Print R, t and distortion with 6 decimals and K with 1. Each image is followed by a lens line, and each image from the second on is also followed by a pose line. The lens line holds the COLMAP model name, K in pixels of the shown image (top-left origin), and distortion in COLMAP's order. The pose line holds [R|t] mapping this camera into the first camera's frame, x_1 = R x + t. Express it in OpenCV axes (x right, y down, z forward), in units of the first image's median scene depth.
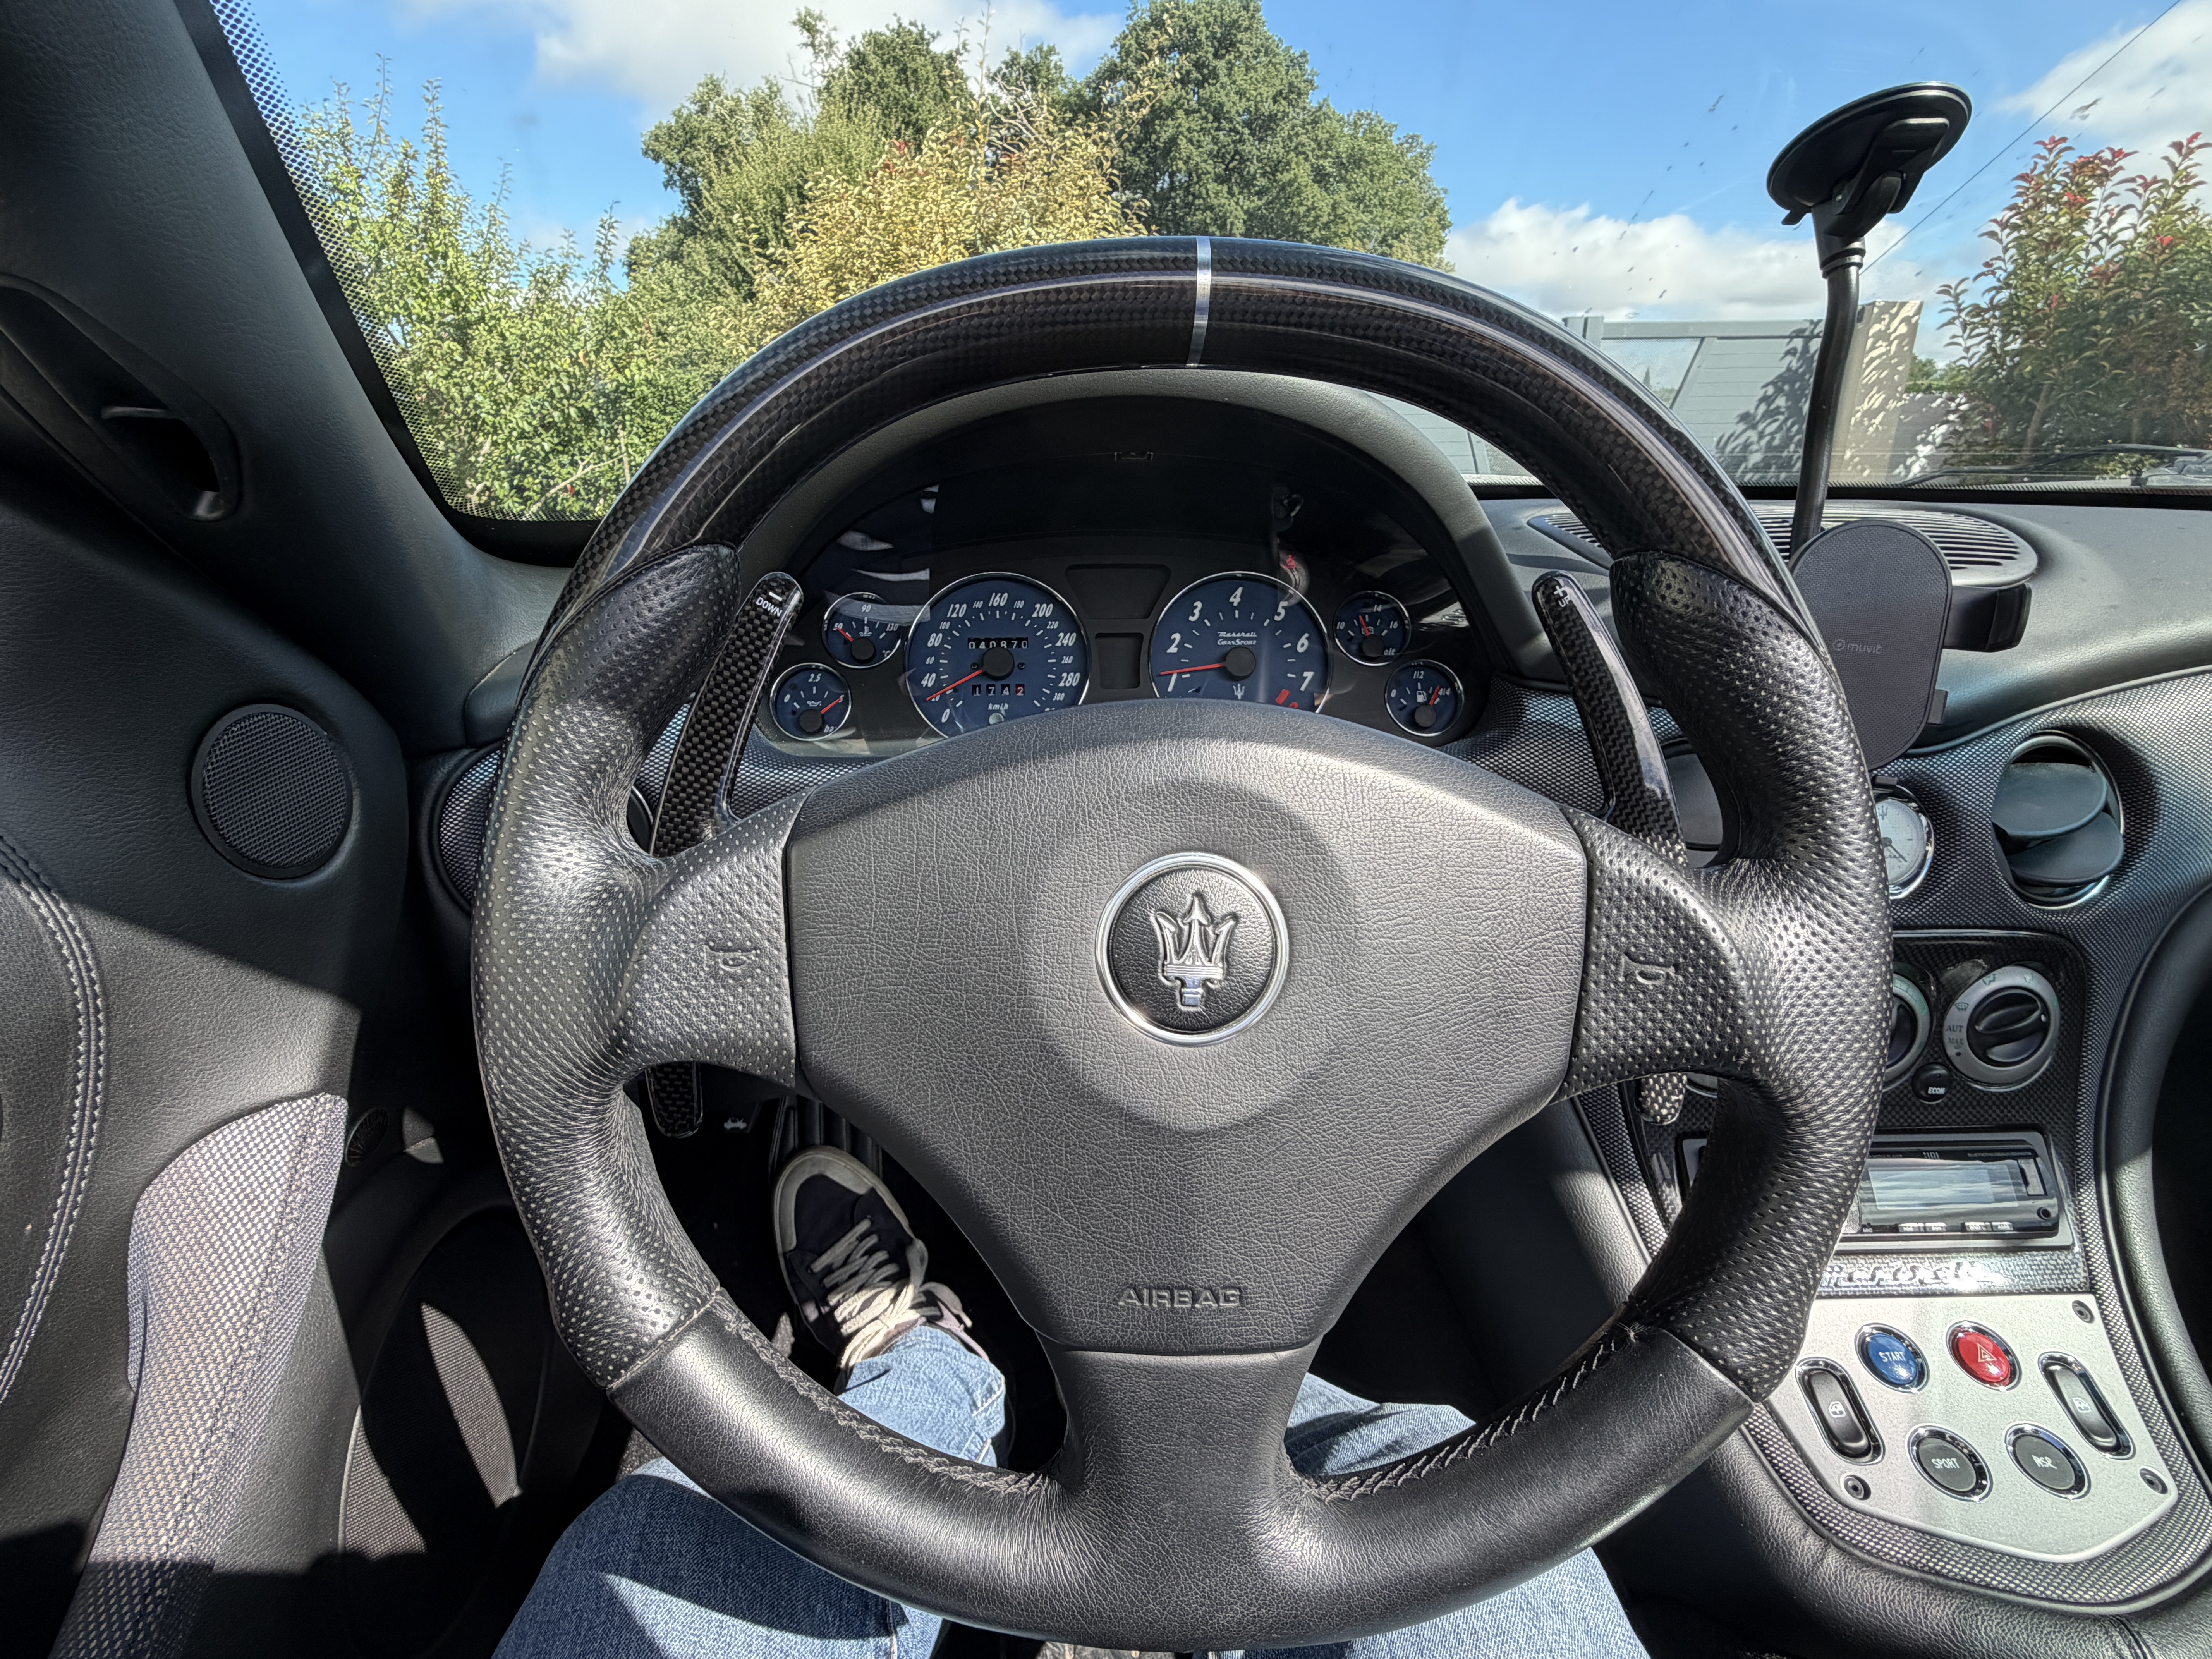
lens RADIAL K [[1055.7, 0, 1089.1], [0, 1055.7, 835.8], [0, 0, 1]] dist [-0.010127, 0.002303]
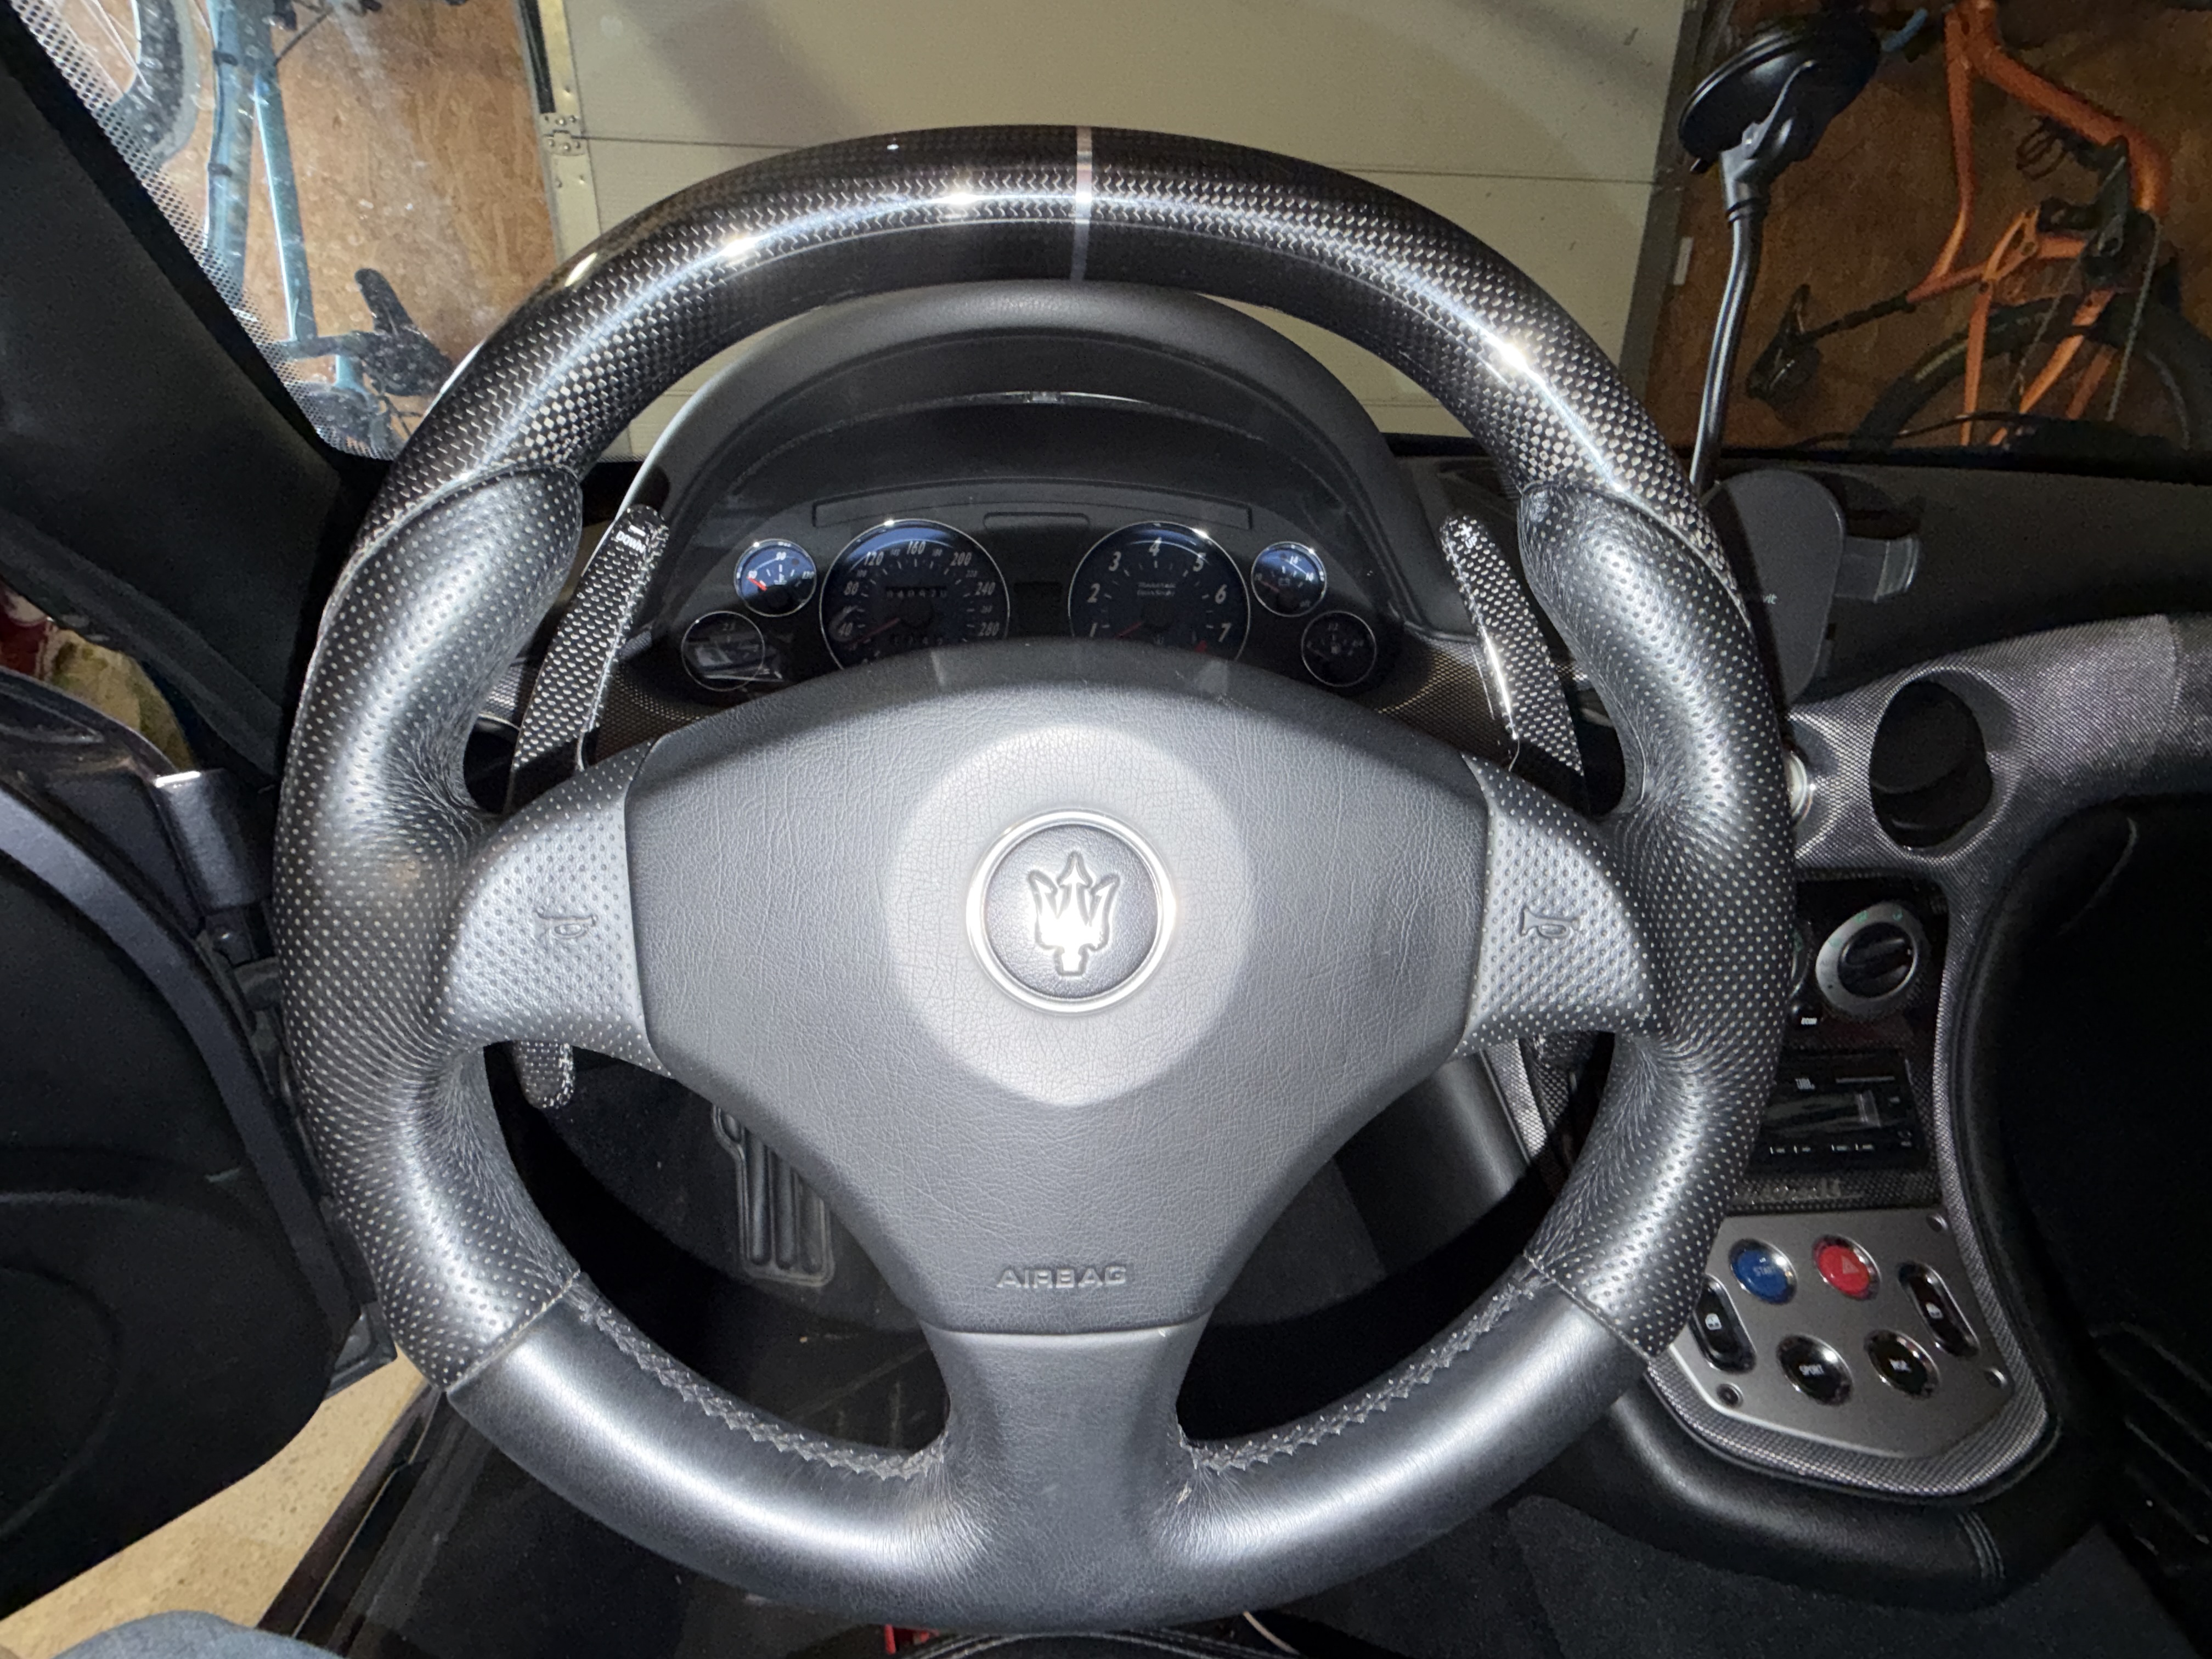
lens RADIAL K [[962.4, 0, 1099.2], [0, 962.4, 833.8], [0, 0, 1]] dist [-0.016792, 0.006564]
pose [[0.998548, -0.009163, 0.053090, 0.041854], [0.006383, 0.998612, 0.052285, -0.001776], [-0.053496, -0.051870, 0.997220, 0.088036]]
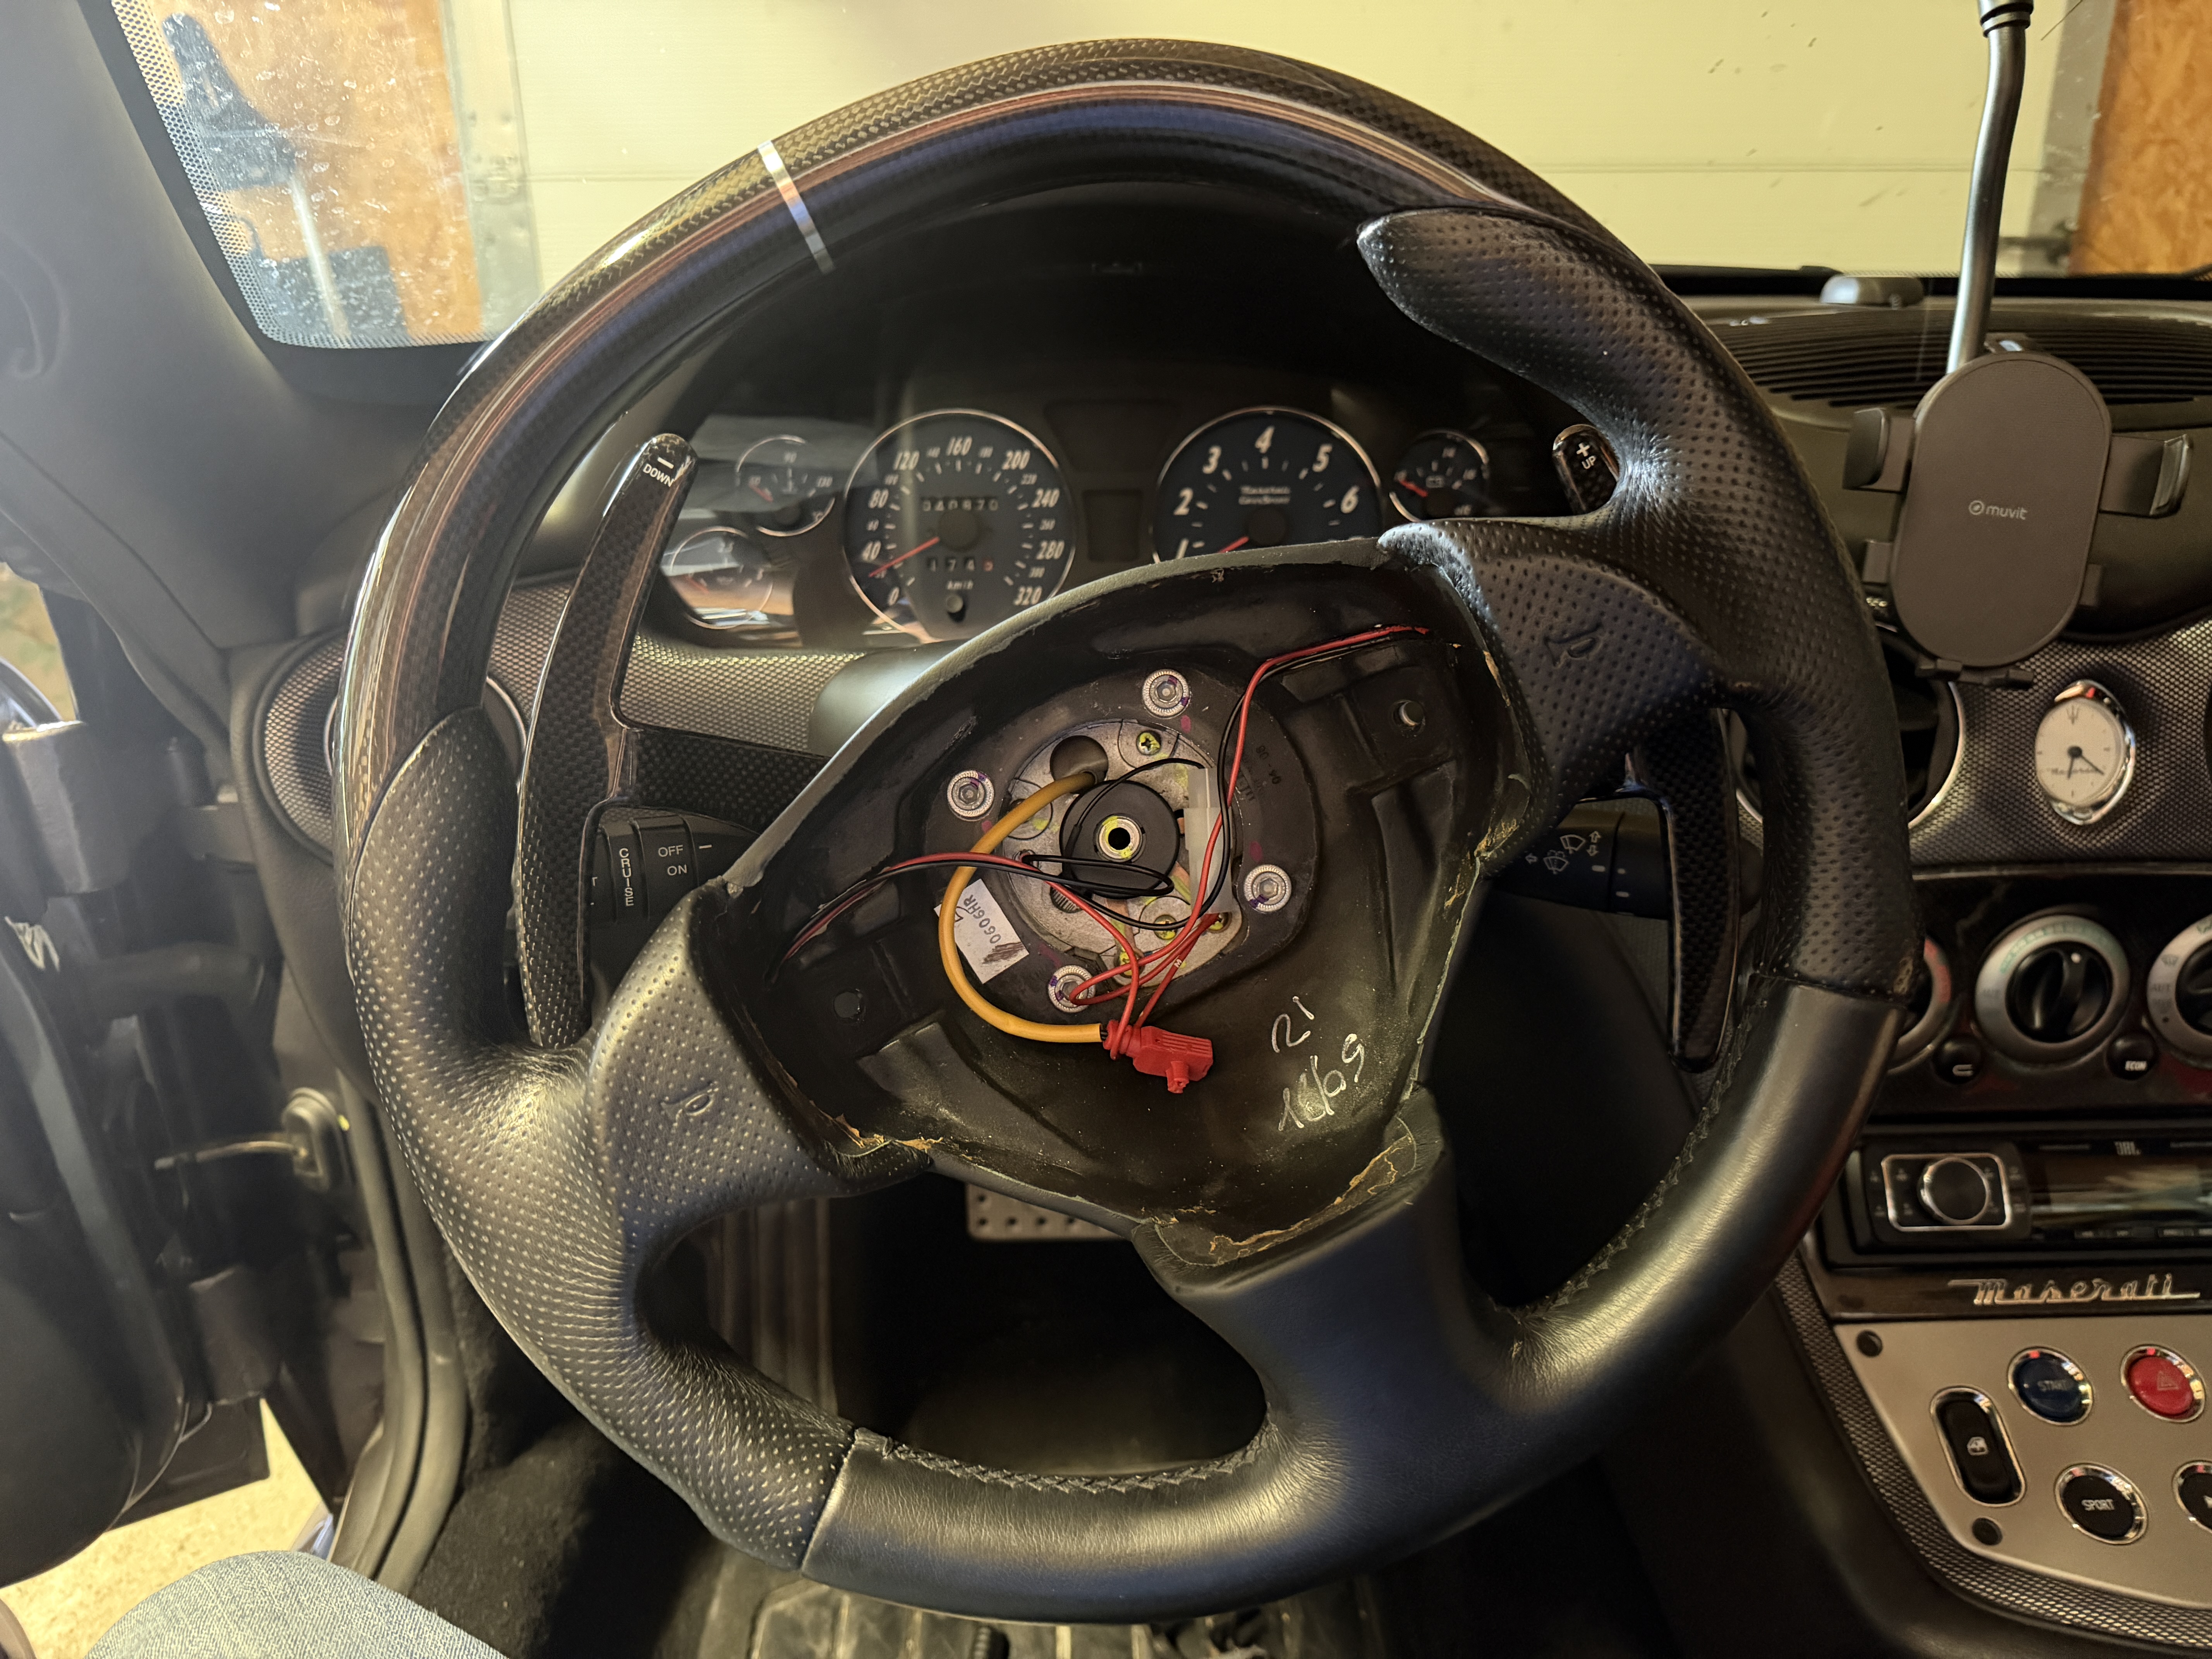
lens RADIAL K [[1534.6, 0, 1121.2], [0, 1534.6, 833.1], [0, 0, 1]] dist [0.027023, -0.046876]
pose [[0.999776, -0.001889, -0.021098, 0.068347], [0.002876, 0.998897, 0.046865, 0.011035], [0.020986, -0.046915, 0.998678, -0.176292]]
